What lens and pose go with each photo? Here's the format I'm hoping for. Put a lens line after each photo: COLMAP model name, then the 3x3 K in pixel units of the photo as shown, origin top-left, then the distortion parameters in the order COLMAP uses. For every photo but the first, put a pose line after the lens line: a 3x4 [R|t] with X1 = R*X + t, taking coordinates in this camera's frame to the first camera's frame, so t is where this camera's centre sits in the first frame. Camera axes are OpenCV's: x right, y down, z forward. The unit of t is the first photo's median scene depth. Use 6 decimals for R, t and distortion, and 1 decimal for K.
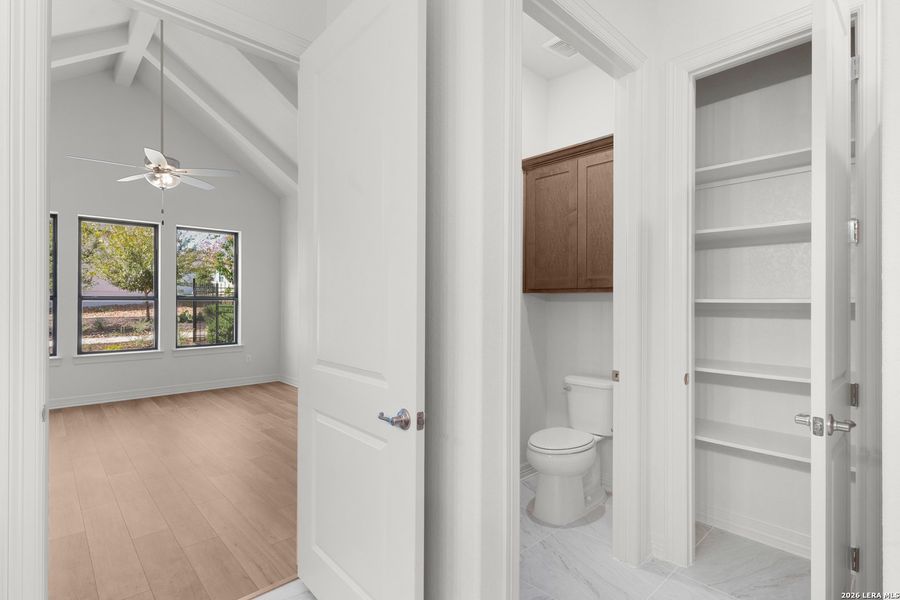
lens RADIAL K [[437.8, 0, 449.2], [0, 437.8, 300.5], [0, 0, 1]] dist [0.001876, 0.000537]
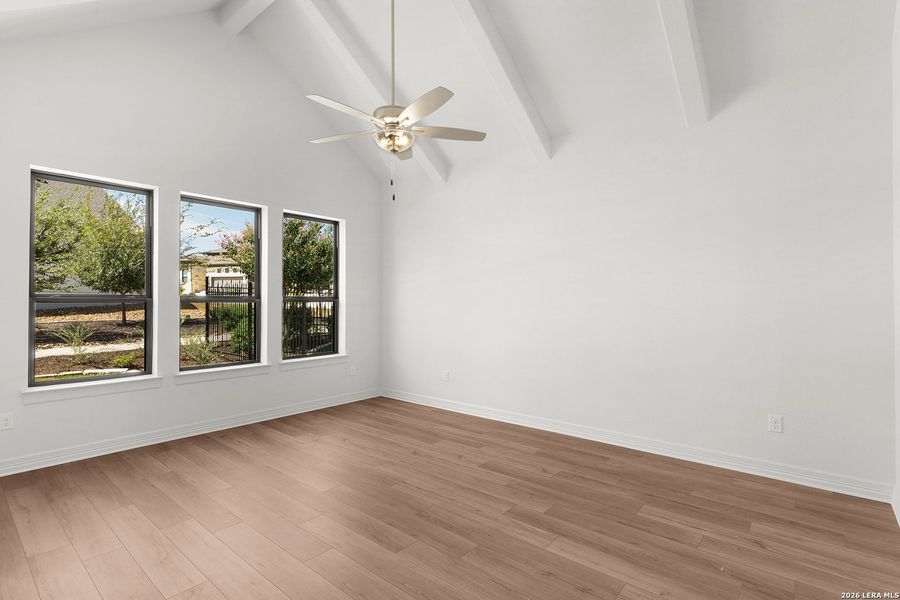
lens RADIAL K [[437.8, 0, 451.1], [0, 437.8, 298.4], [0, 0, 1]] dist [0.001876, 0.000537]
pose [[0.994675, -0.001896, 0.103043, -0.150207], [0.002588, 0.999975, -0.006586, 0.000021], [-0.103028, 0.006818, 0.994655, 0.059002]]
